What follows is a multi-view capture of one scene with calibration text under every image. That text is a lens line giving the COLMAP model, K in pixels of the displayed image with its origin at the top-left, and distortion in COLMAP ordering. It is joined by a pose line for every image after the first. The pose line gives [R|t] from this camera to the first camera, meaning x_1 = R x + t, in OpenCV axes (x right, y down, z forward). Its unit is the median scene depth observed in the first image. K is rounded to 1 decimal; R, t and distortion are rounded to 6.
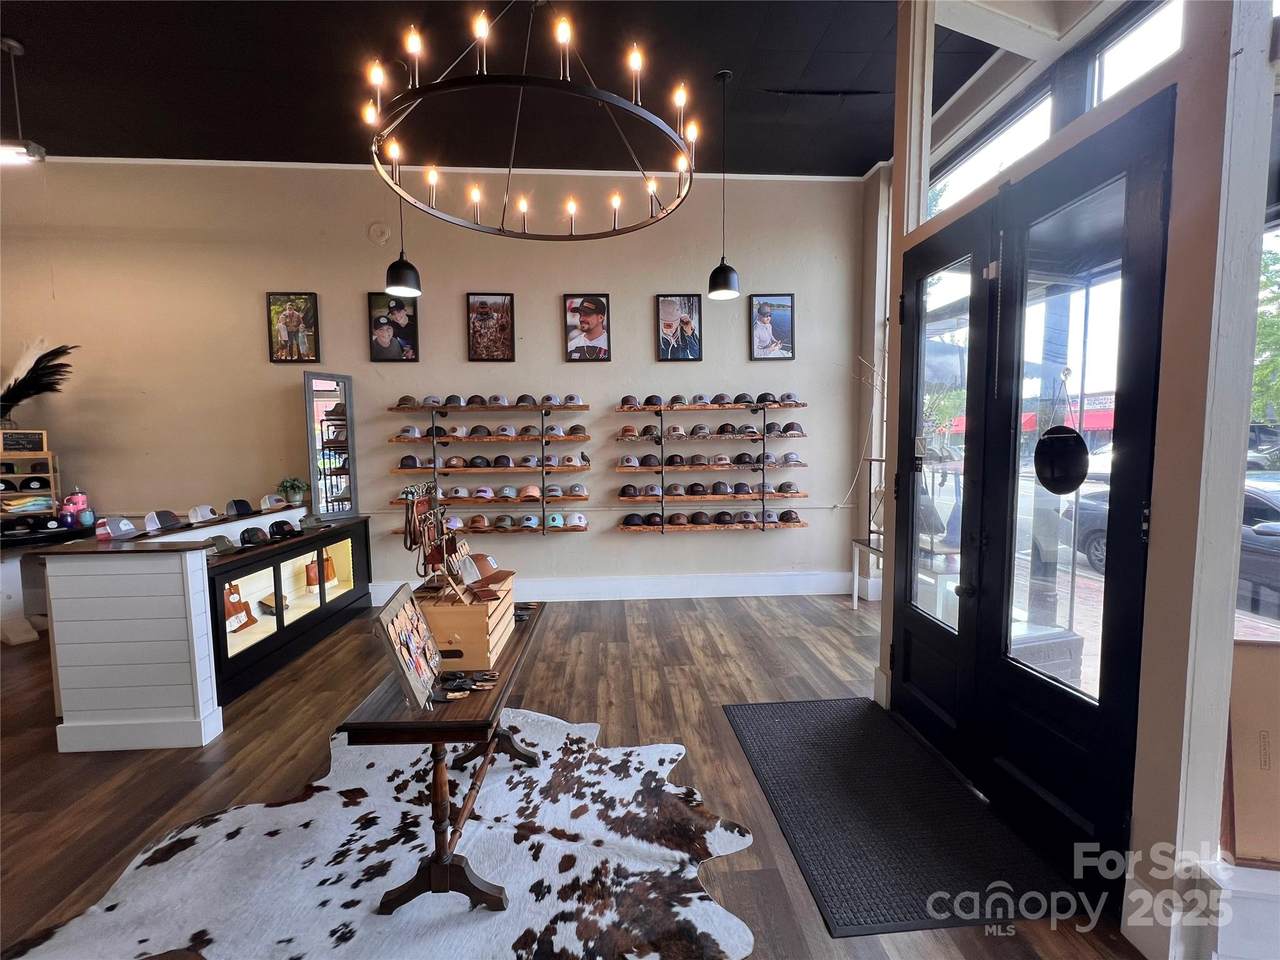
lens RADIAL K [[538.6, 0, 639.5], [0, 538.6, 478.5], [0, 0, 1]] dist [-0.000036, -0.000107]
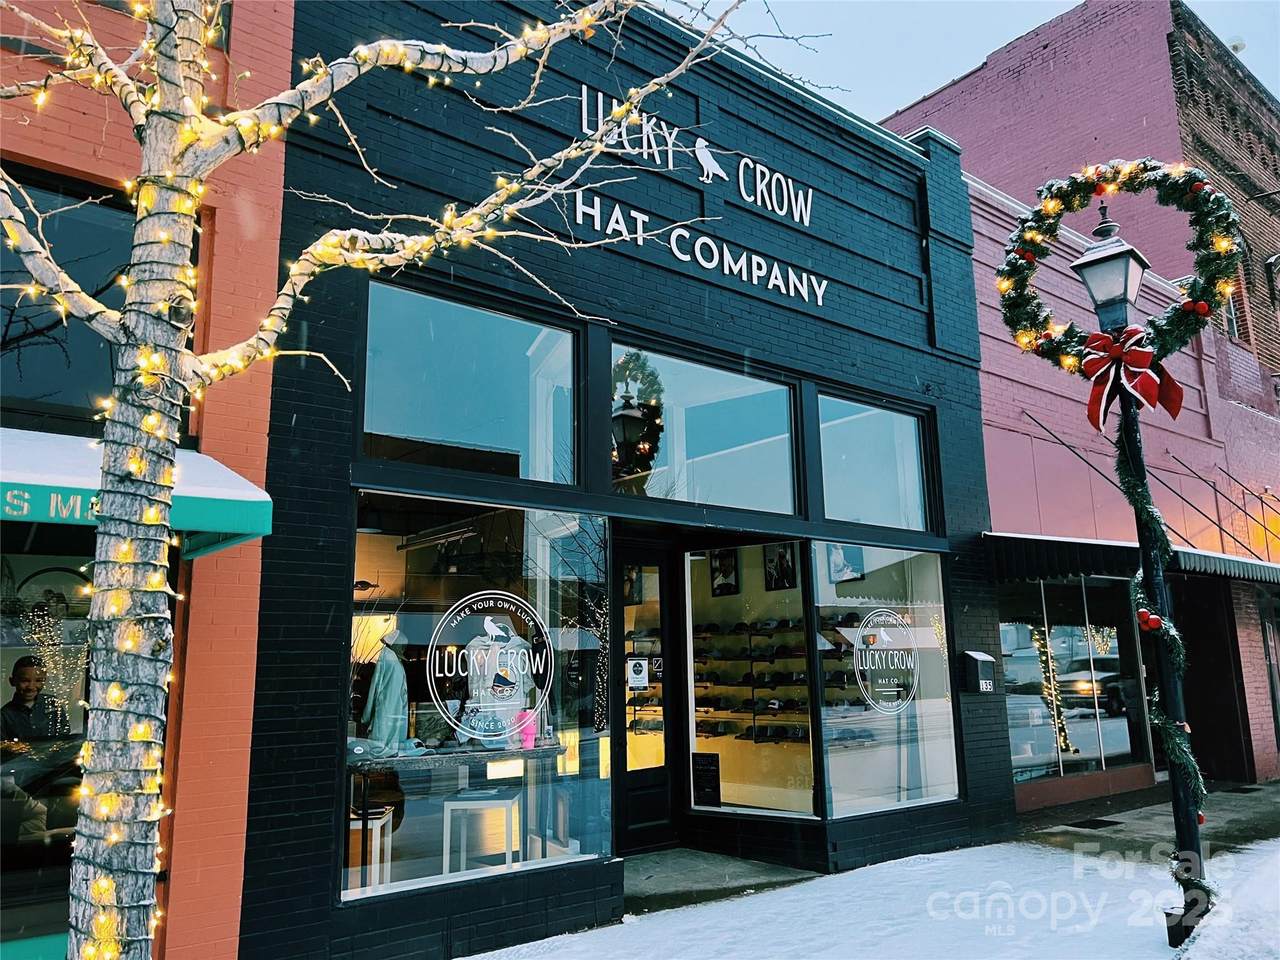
lens RADIAL K [[958.9, 0, 647.7], [0, 958.9, 486.1], [0, 0, 1]] dist [0.060370, -0.009481]
pose [[0.584006, -0.156275, -0.796565, 1.986242], [-0.038417, 0.974873, -0.219422, 0.034061], [0.810840, 0.158745, 0.563328, -0.528049]]
